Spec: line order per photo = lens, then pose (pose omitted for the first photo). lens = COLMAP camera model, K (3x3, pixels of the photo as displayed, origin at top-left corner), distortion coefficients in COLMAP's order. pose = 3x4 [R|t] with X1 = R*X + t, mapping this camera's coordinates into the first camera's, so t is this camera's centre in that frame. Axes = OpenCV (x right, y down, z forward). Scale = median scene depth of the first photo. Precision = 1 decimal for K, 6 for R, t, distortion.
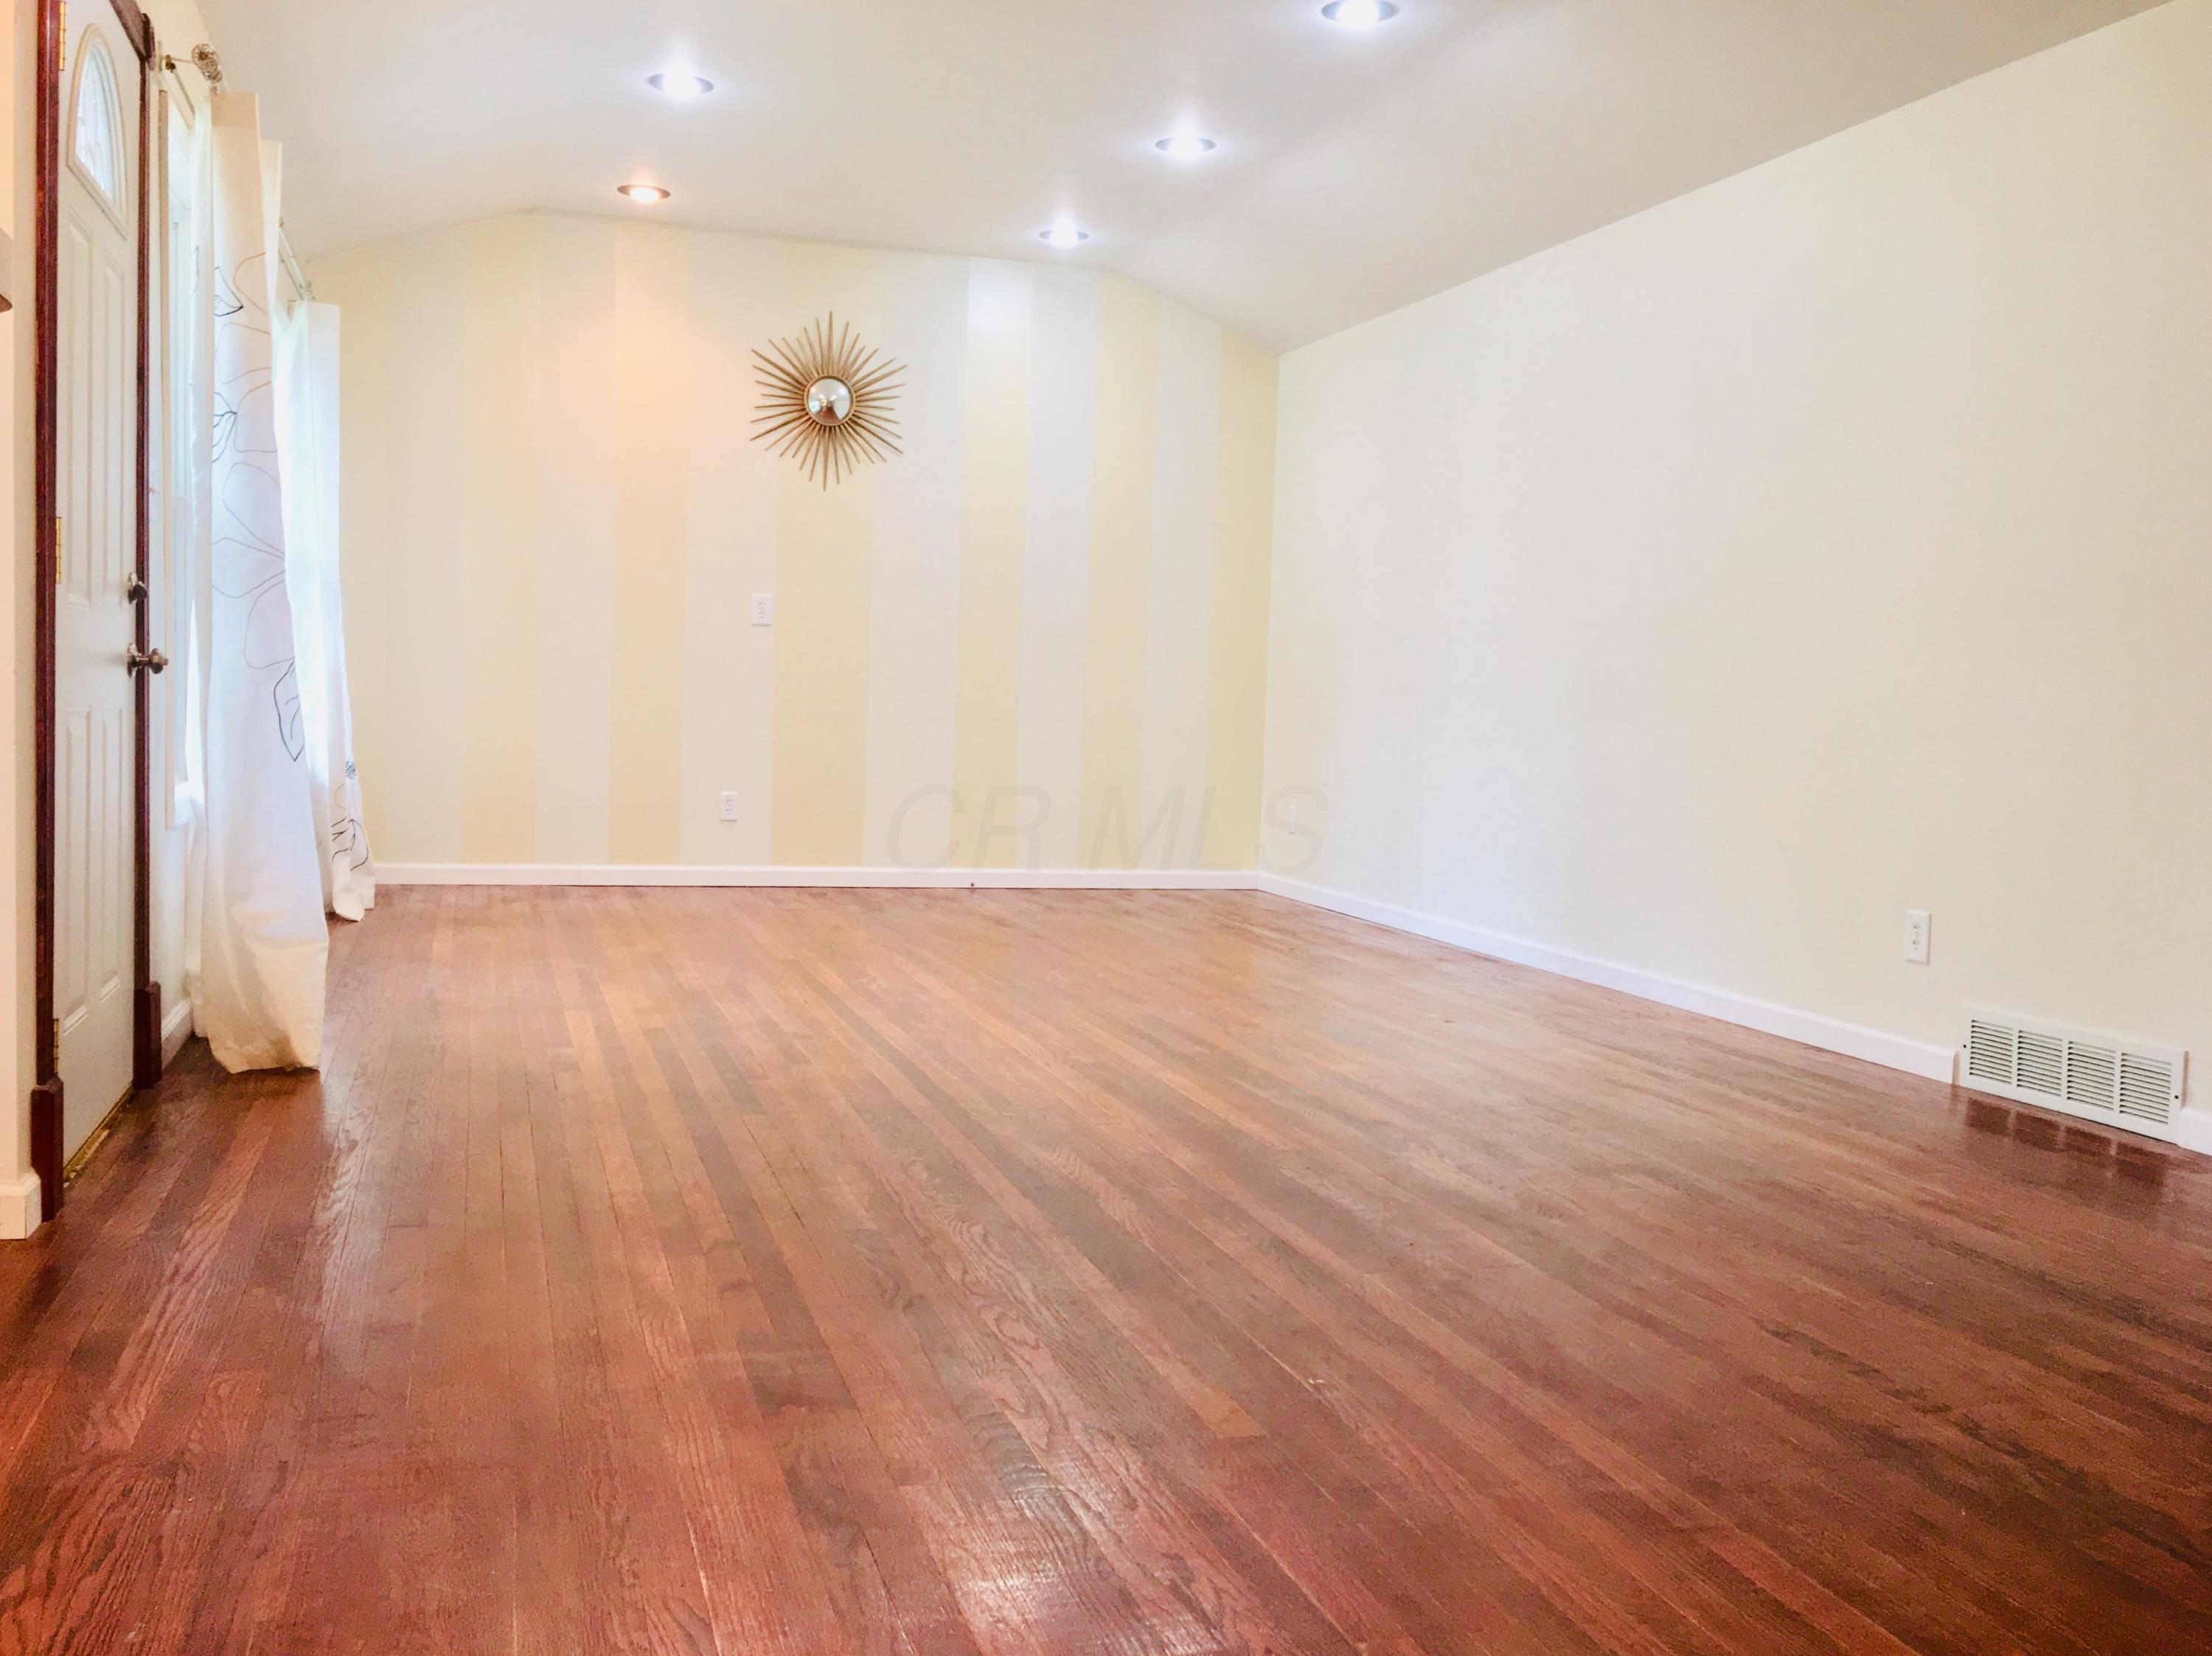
lens RADIAL K [[1888.8, 0, 1101.8], [0, 1888.8, 822.3], [0, 0, 1]] dist [0.097733, -0.147449]
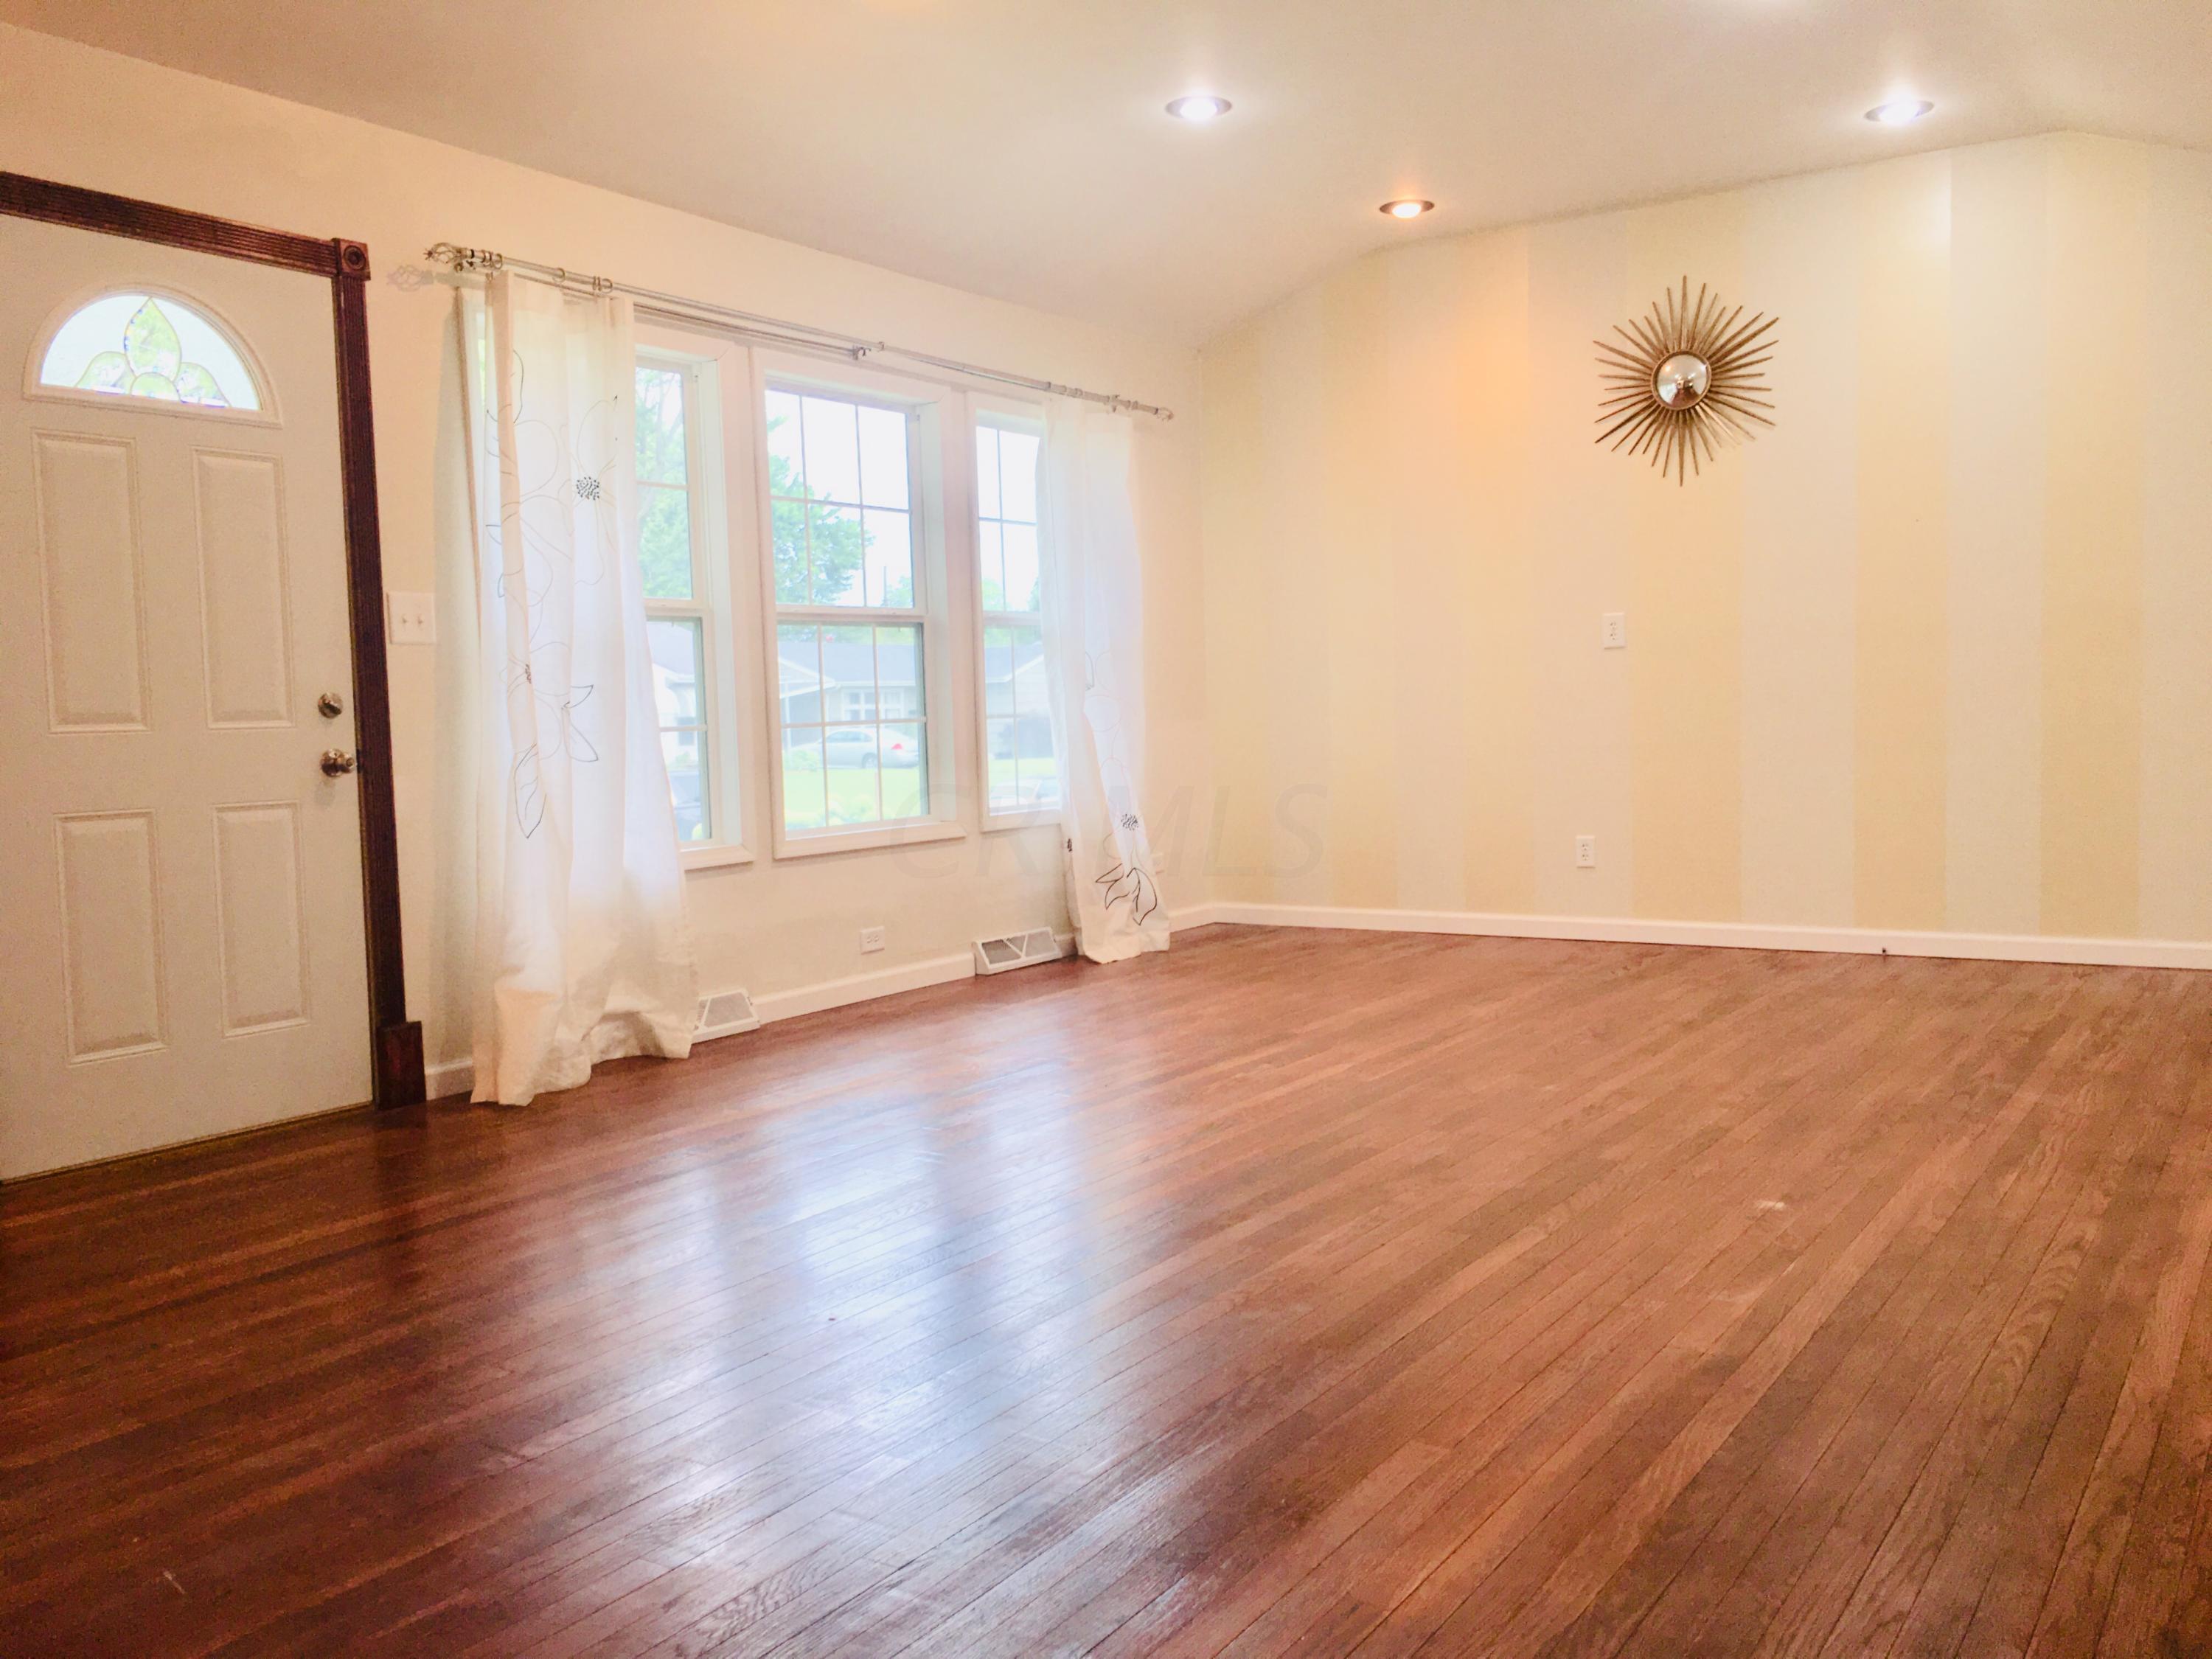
lens RADIAL K [[1888.8, 0, 1101.8], [0, 1888.8, 823.8], [0, 0, 1]] dist [0.097733, -0.147449]
pose [[0.605360, -0.003857, -0.795943, 0.383157], [0.005911, 0.999982, -0.000349, -0.022578], [0.795930, -0.004494, 0.605372, 0.266761]]
